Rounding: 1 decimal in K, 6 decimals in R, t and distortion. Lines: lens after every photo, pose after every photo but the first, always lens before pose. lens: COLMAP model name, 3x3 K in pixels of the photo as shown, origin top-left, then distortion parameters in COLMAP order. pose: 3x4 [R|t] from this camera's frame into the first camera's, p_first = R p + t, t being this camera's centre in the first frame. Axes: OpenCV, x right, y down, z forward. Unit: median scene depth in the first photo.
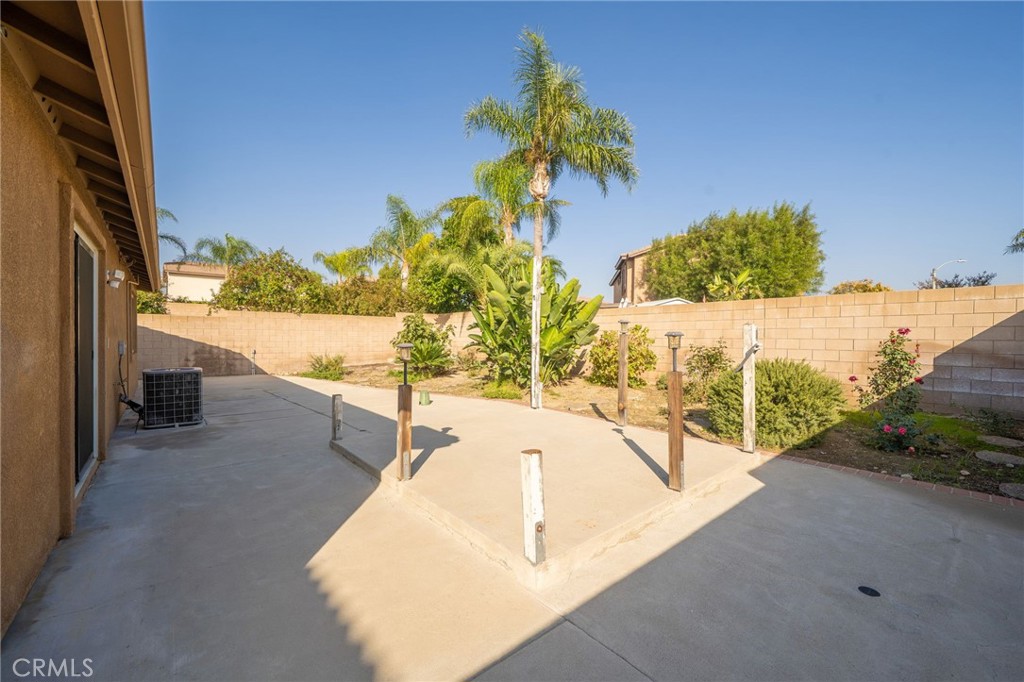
lens RADIAL K [[415.5, 0, 512.0], [0, 415.5, 341.0], [0, 0, 1]] dist [0.000288, -0.000022]
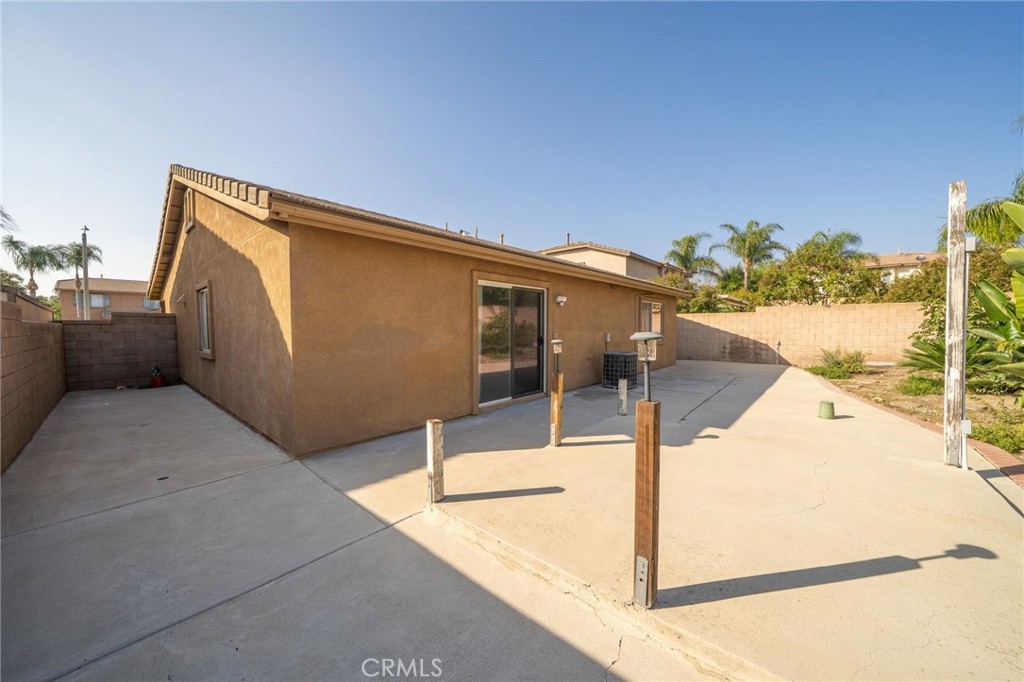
lens RADIAL K [[356.9, 0, 512.0], [0, 356.9, 341.0], [0, 0, 1]] dist [0.019443, 0.000027]
pose [[0.155253, 0.033457, -0.987308, 0.205465], [-0.005728, 0.999440, 0.032968, -0.007479], [0.987858, 0.000537, 0.155357, 0.173909]]
